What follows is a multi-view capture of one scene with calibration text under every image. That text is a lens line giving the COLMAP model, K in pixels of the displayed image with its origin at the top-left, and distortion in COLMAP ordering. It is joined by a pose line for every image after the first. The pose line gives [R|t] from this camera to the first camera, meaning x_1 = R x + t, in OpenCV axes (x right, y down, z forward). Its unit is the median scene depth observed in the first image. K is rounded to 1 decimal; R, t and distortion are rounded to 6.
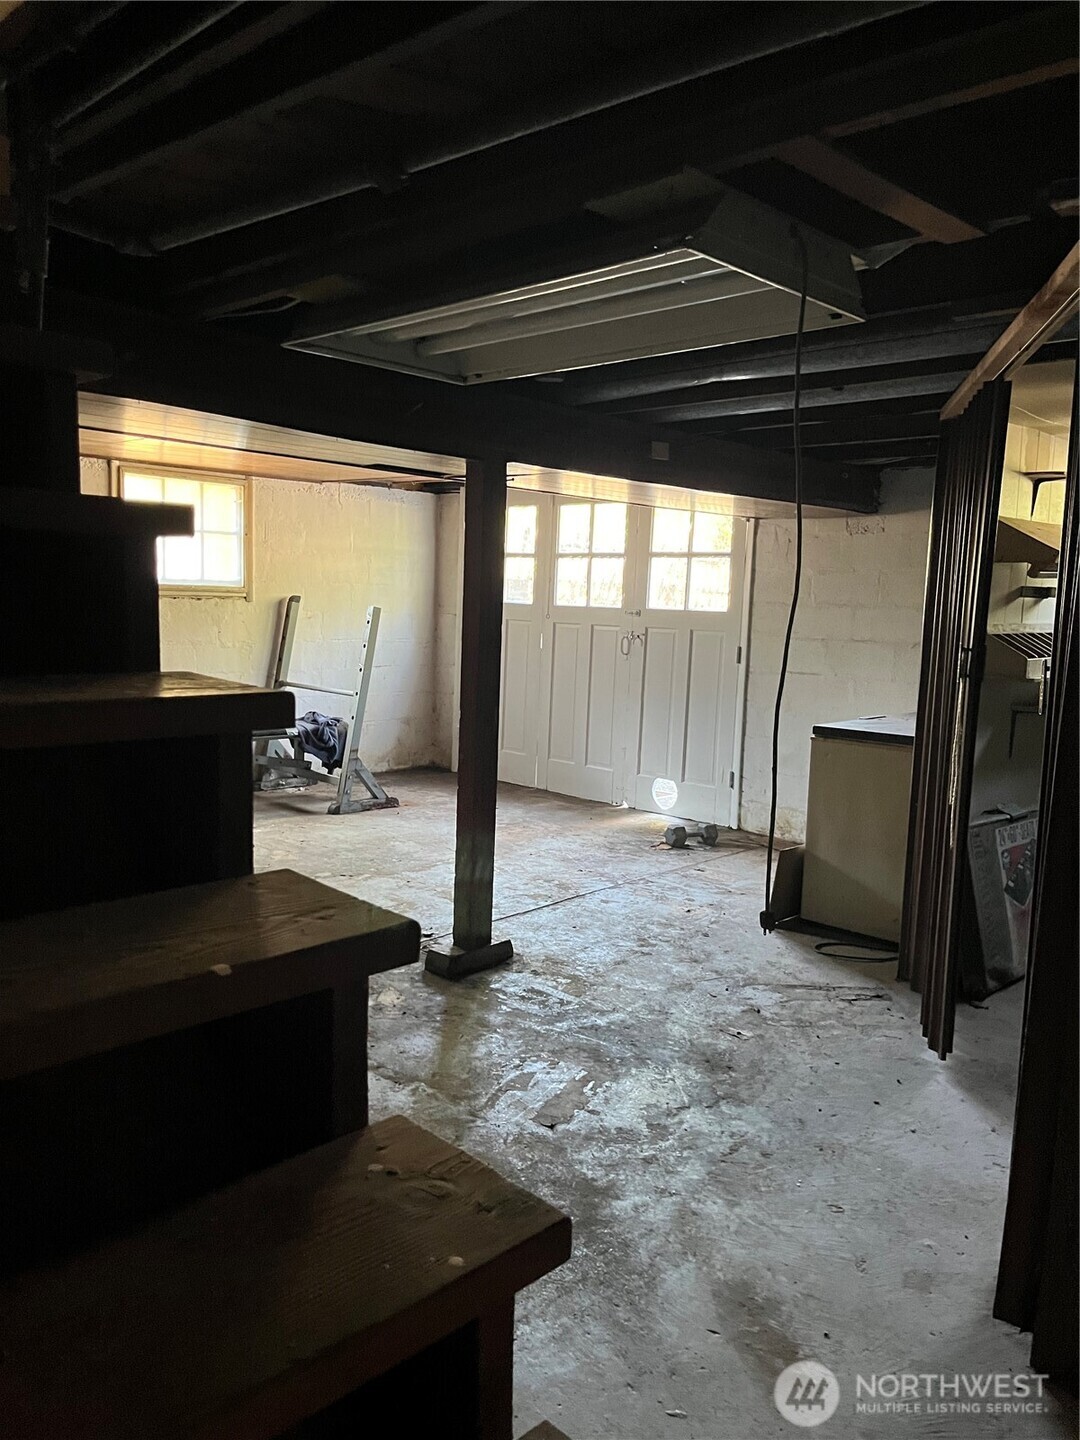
lens RADIAL K [[1089.2, 0, 535.0], [0, 1089.2, 716.8], [0, 0, 1]] dist [0.042824, -0.079854]
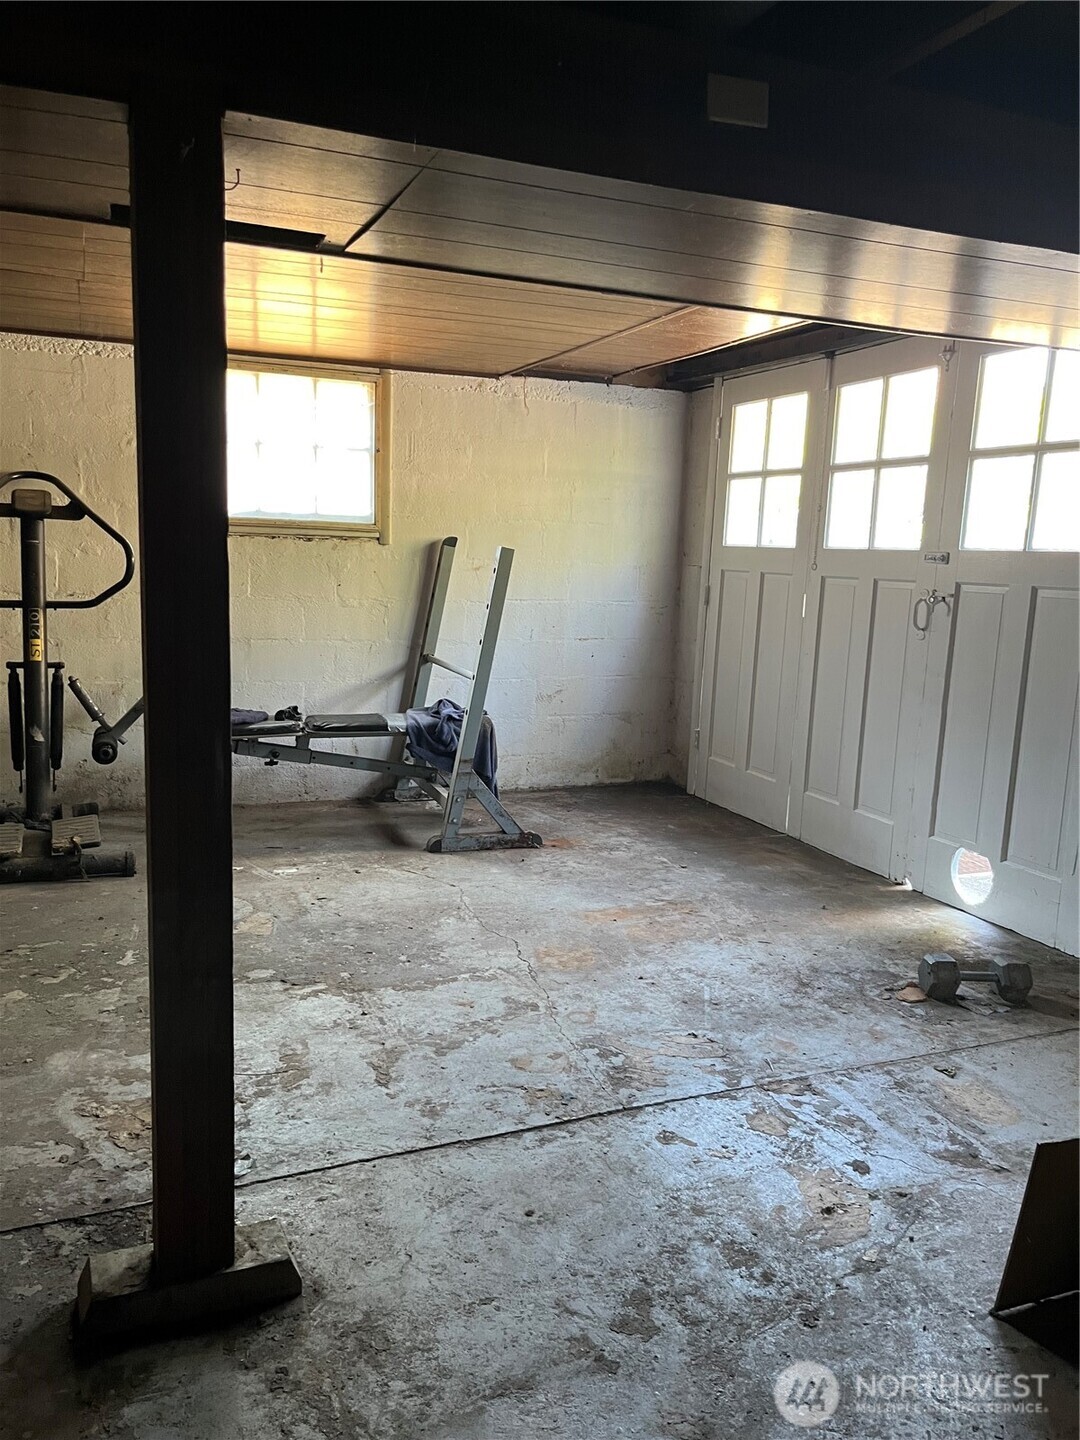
lens RADIAL K [[1089.2, 0, 519.9], [0, 1089.2, 728.4], [0, 0, 1]] dist [0.042824, -0.079854]
pose [[0.905688, 0.065160, -0.418908, 0.170797], [-0.050073, 0.997643, 0.046922, -0.026664], [0.420978, -0.021521, 0.906816, 0.467284]]
